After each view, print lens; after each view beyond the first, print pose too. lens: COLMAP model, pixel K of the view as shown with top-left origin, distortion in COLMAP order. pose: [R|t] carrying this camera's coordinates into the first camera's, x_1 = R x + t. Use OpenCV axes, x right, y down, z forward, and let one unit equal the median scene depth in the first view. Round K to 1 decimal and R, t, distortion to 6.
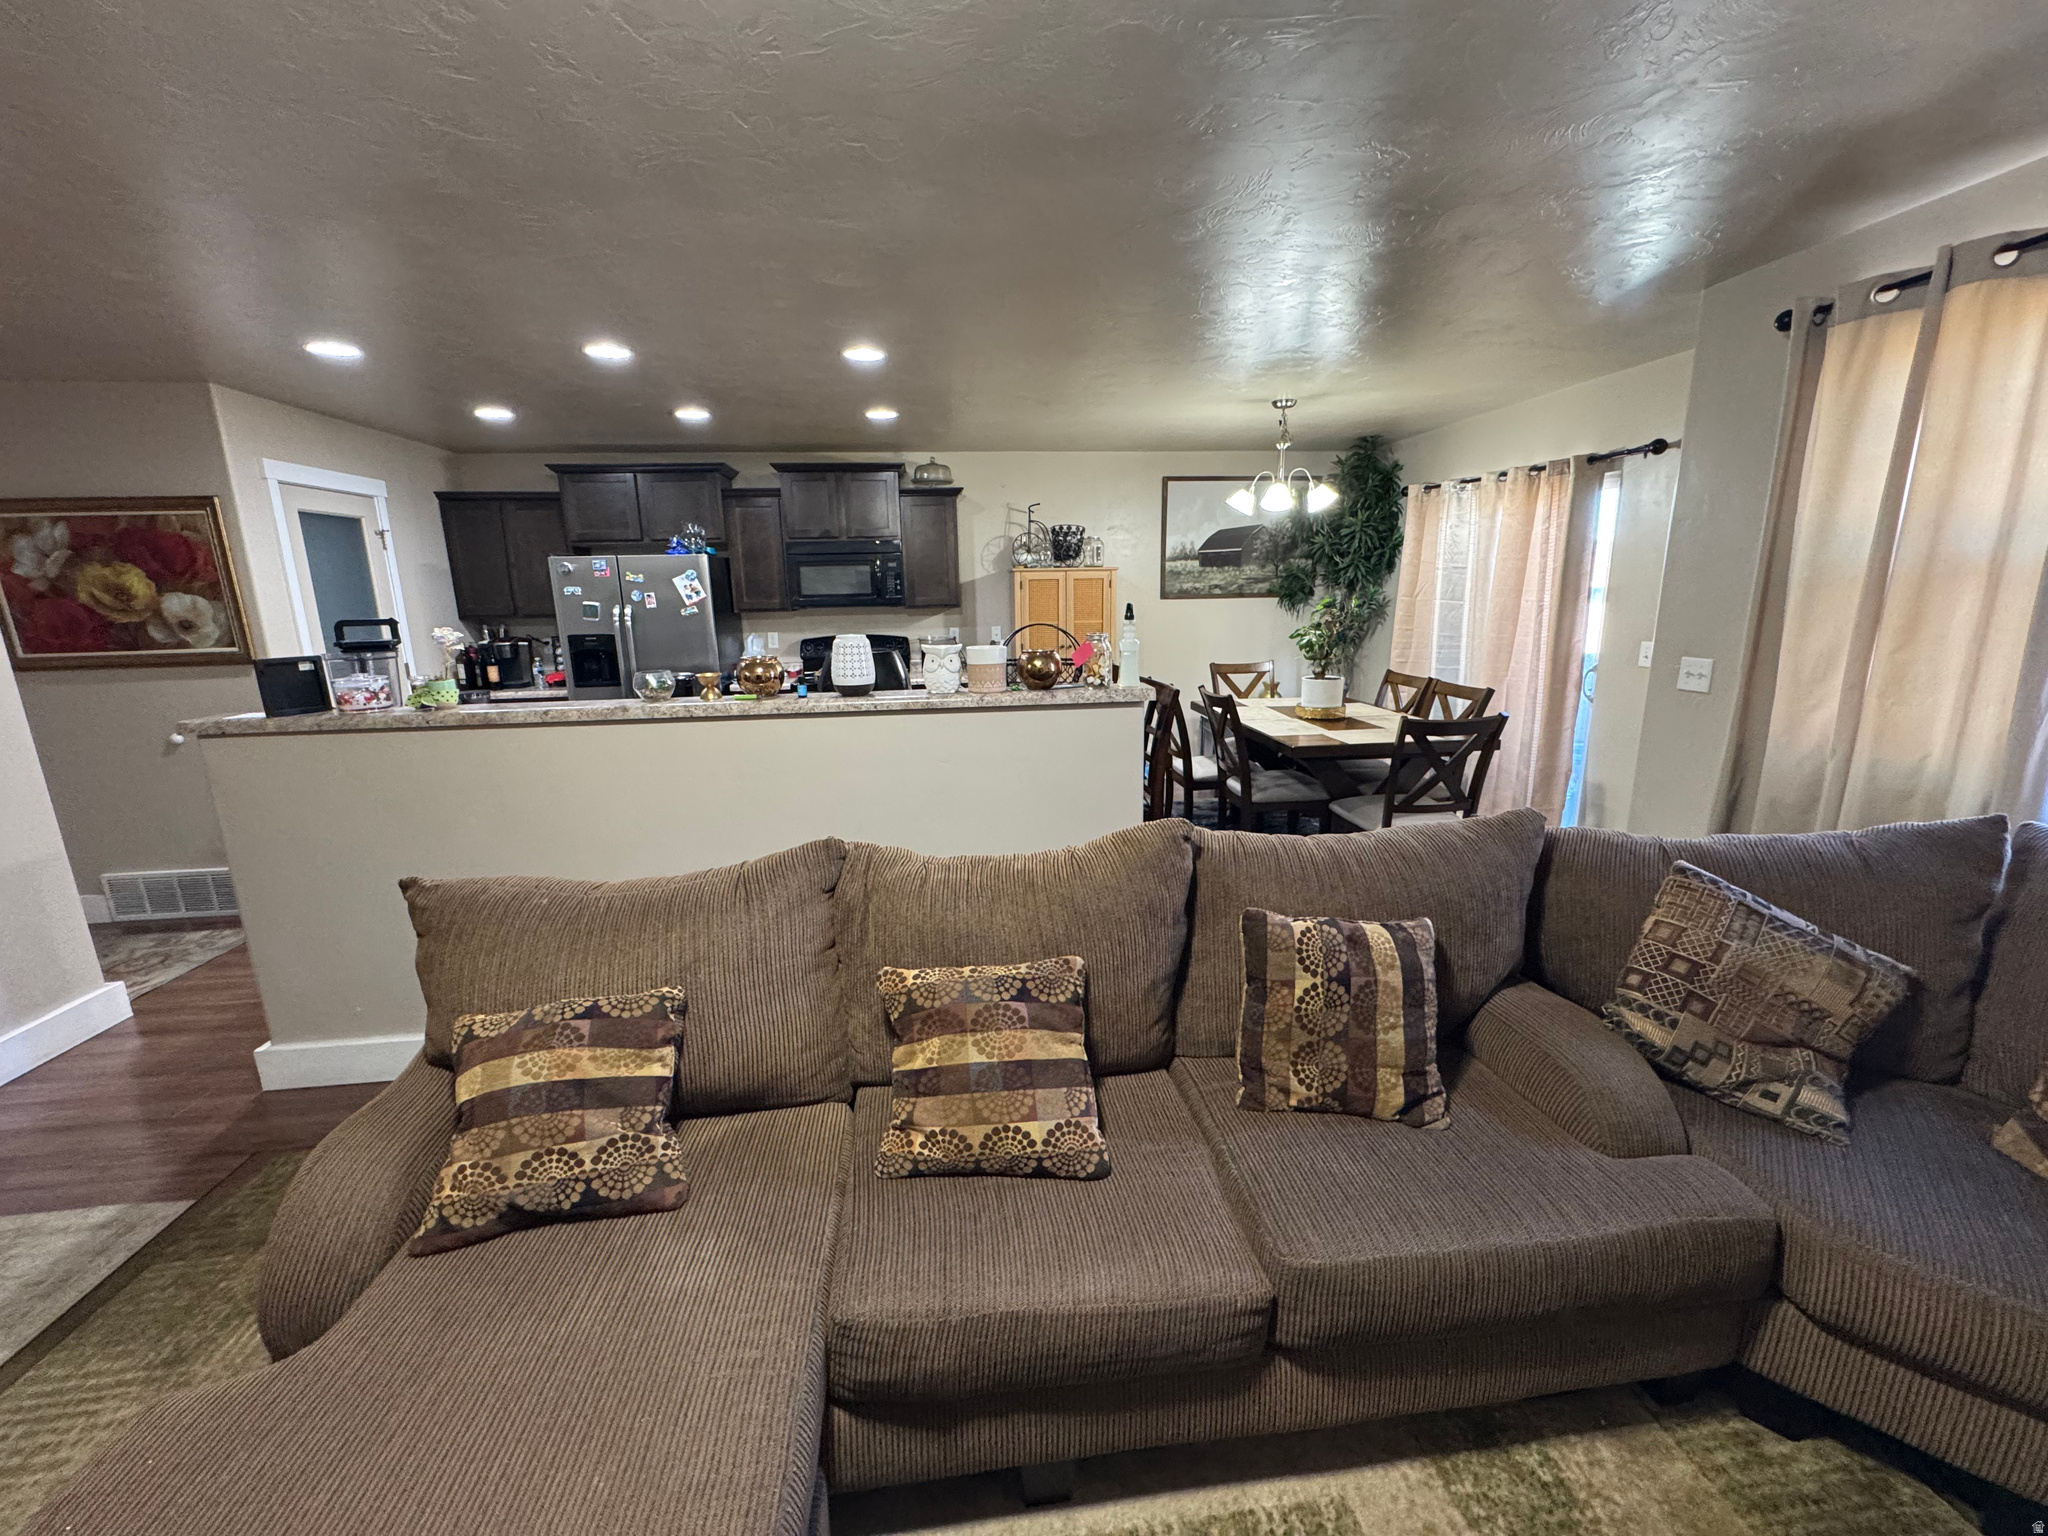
lens RADIAL K [[812.8, 0, 1024.0], [0, 812.8, 768.0], [0, 0, 1]] dist [-0.003779, 0.000254]
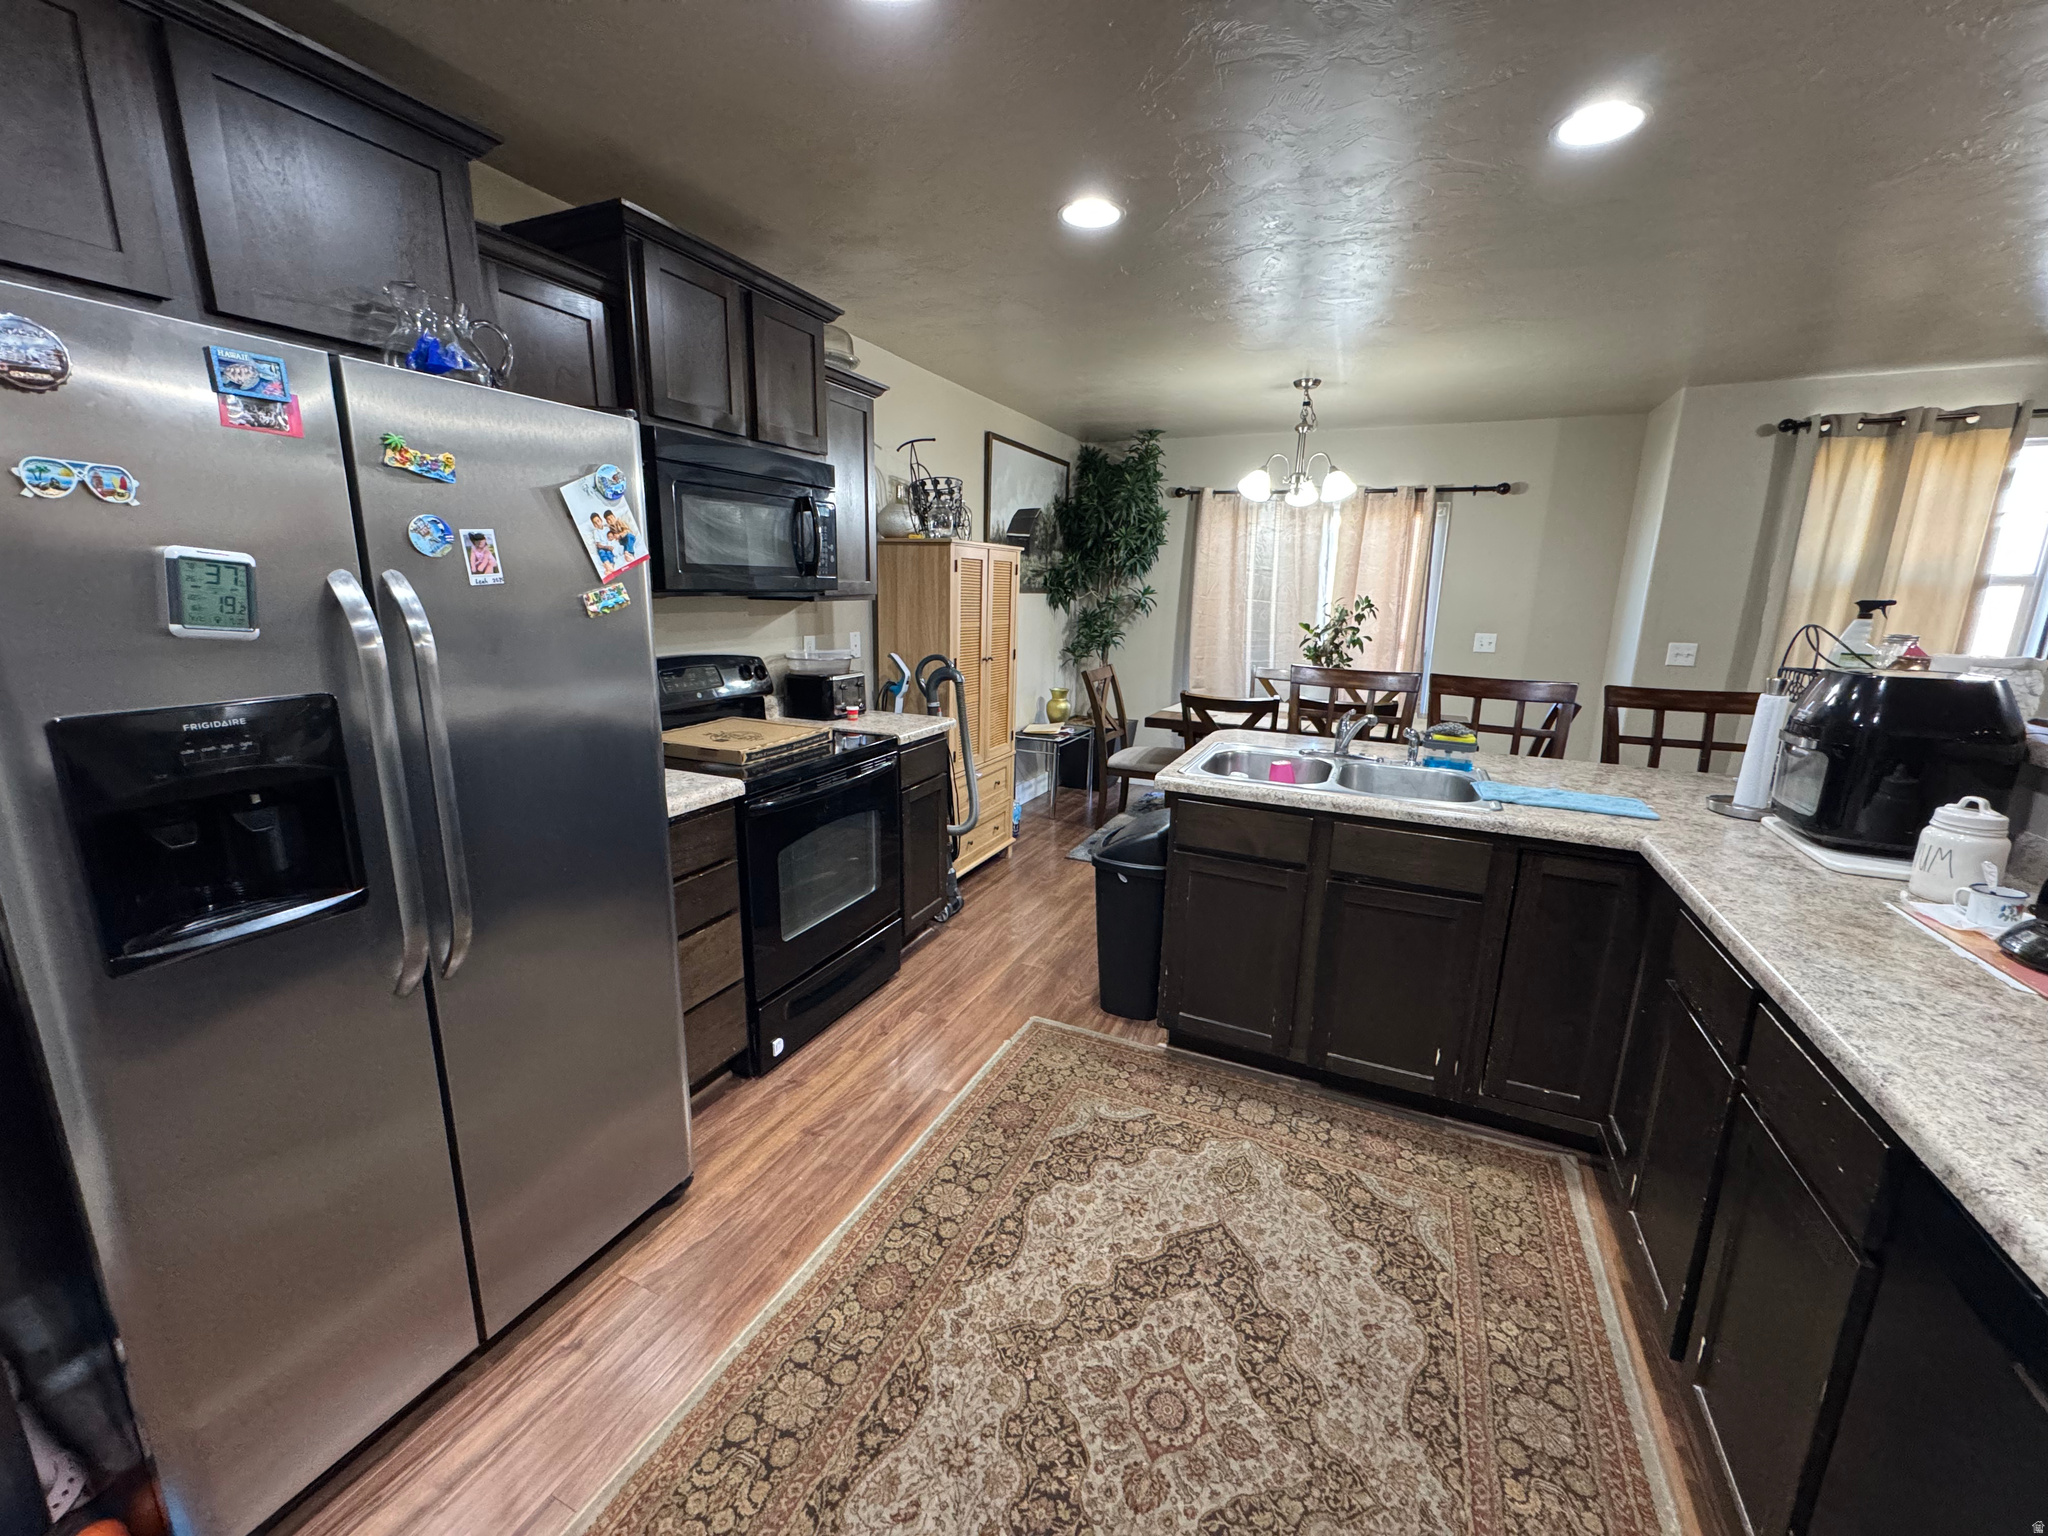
lens RADIAL K [[812.8, 0, 1024.0], [0, 812.8, 768.0], [0, 0, 1]] dist [-0.003779, 0.000254]
pose [[0.512733, -0.160086, 0.843491, -0.813523], [0.158691, 0.983205, 0.090139, -0.181940], [-0.843755, 0.087637, 0.529526, 0.968950]]
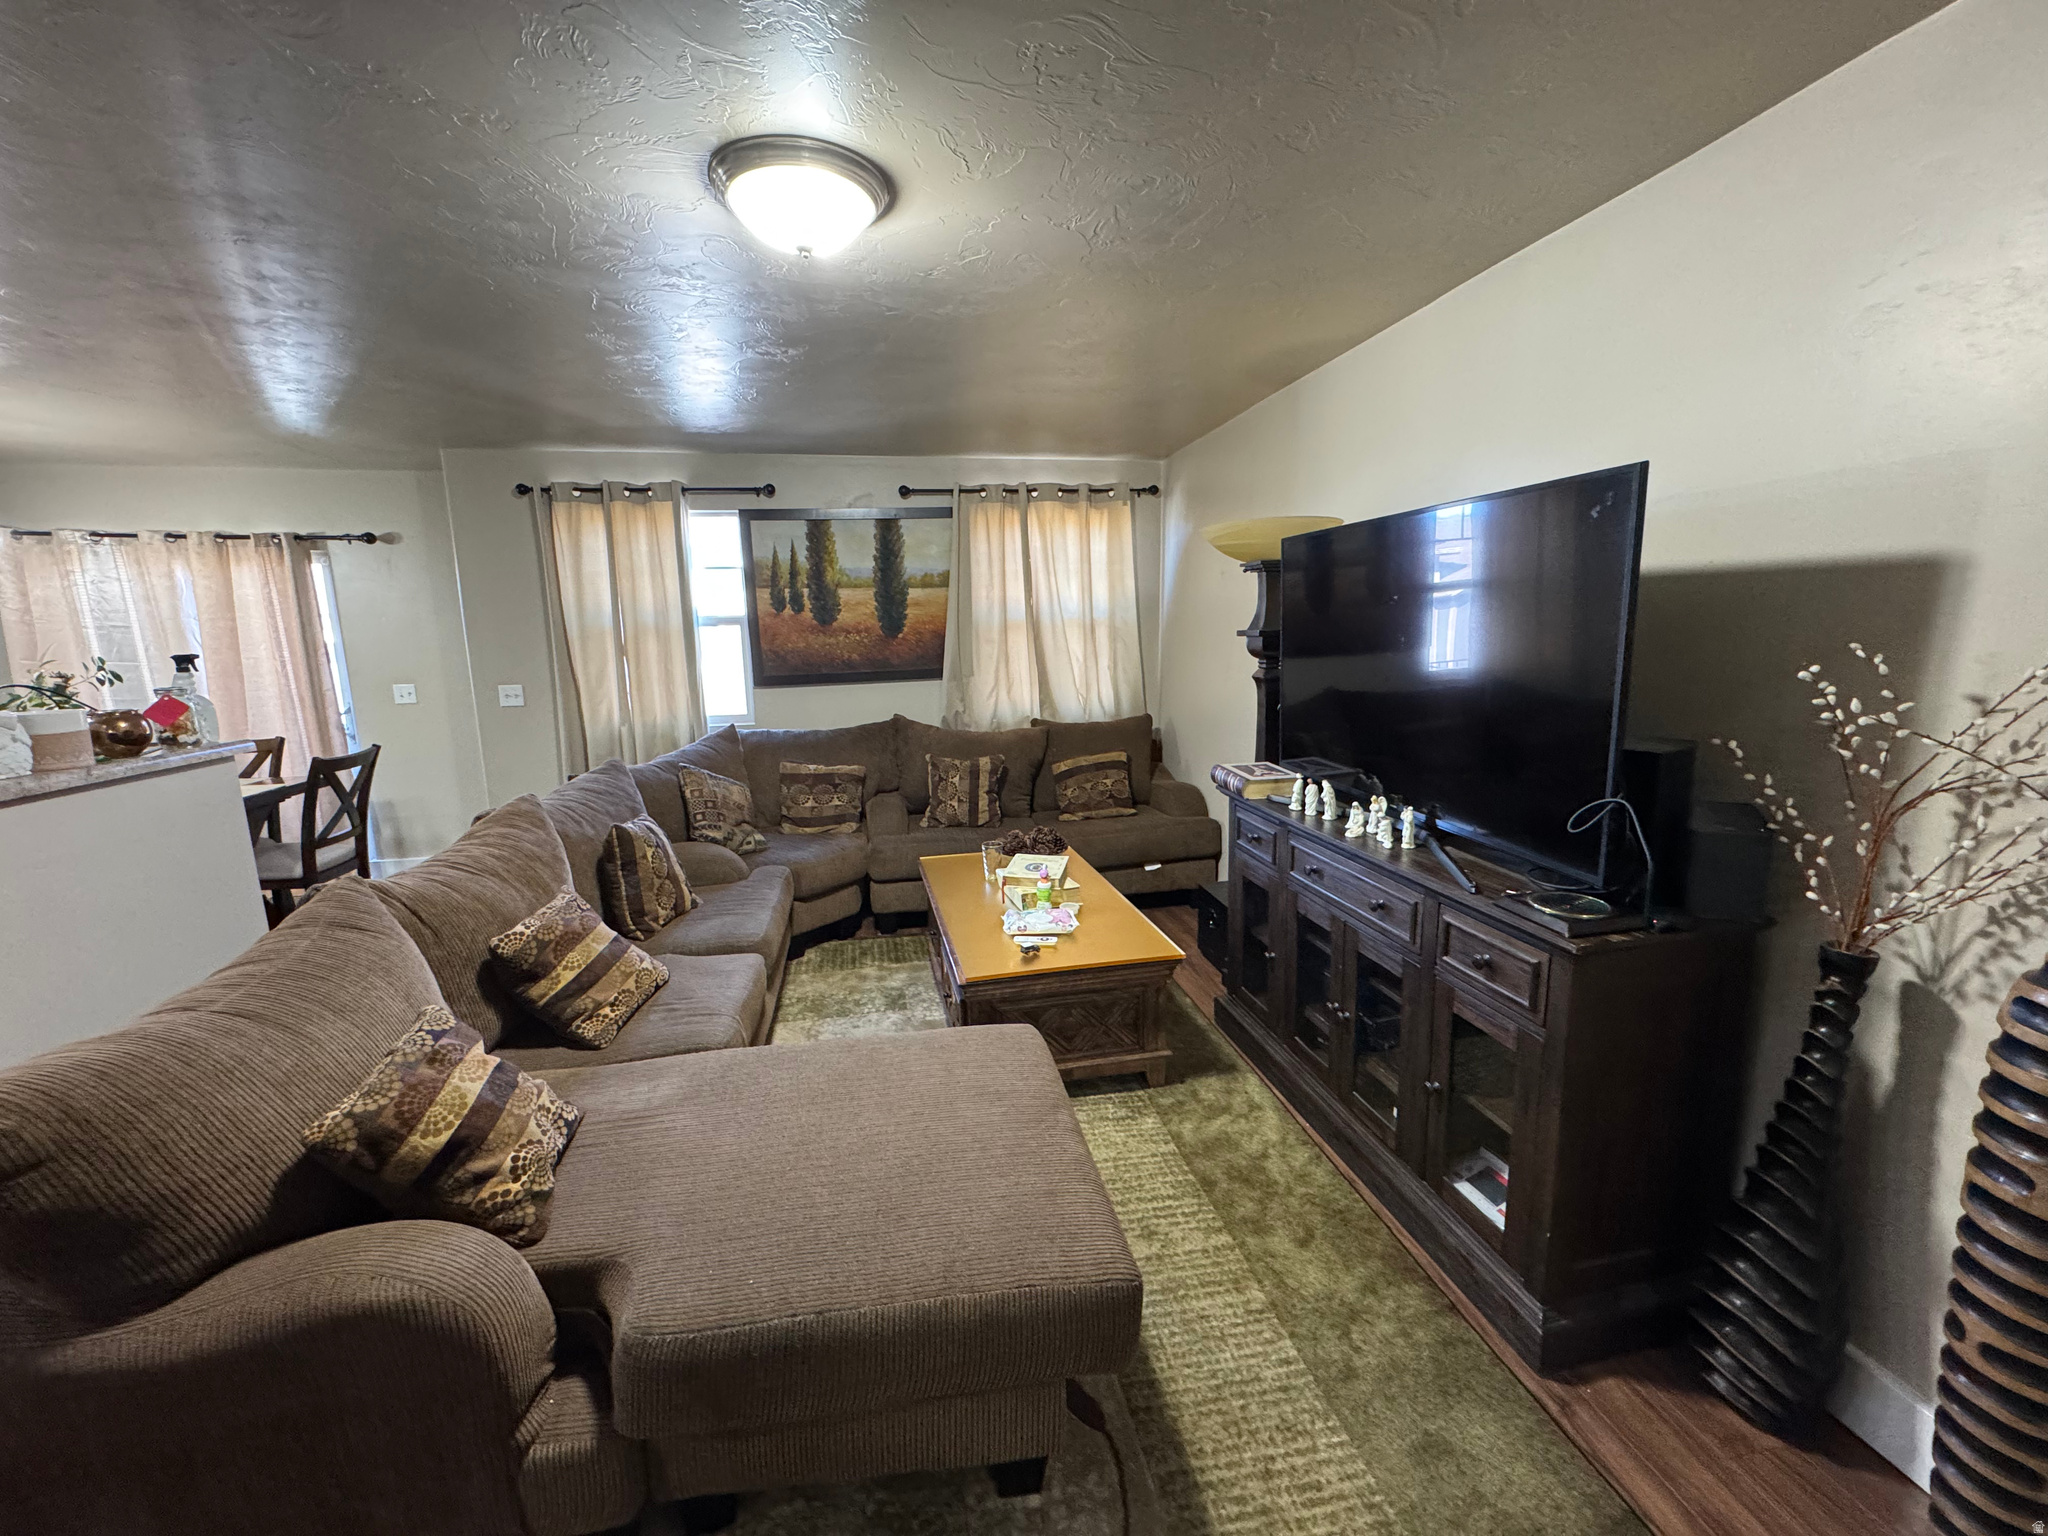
lens RADIAL K [[812.8, 0, 1024.0], [0, 812.8, 768.0], [0, 0, 1]] dist [-0.003779, 0.000254]
pose [[-0.069599, -0.150552, 0.986149, -0.626925], [0.232997, 0.958751, 0.162814, -0.004708], [-0.969984, 0.241101, -0.031650, 0.097417]]
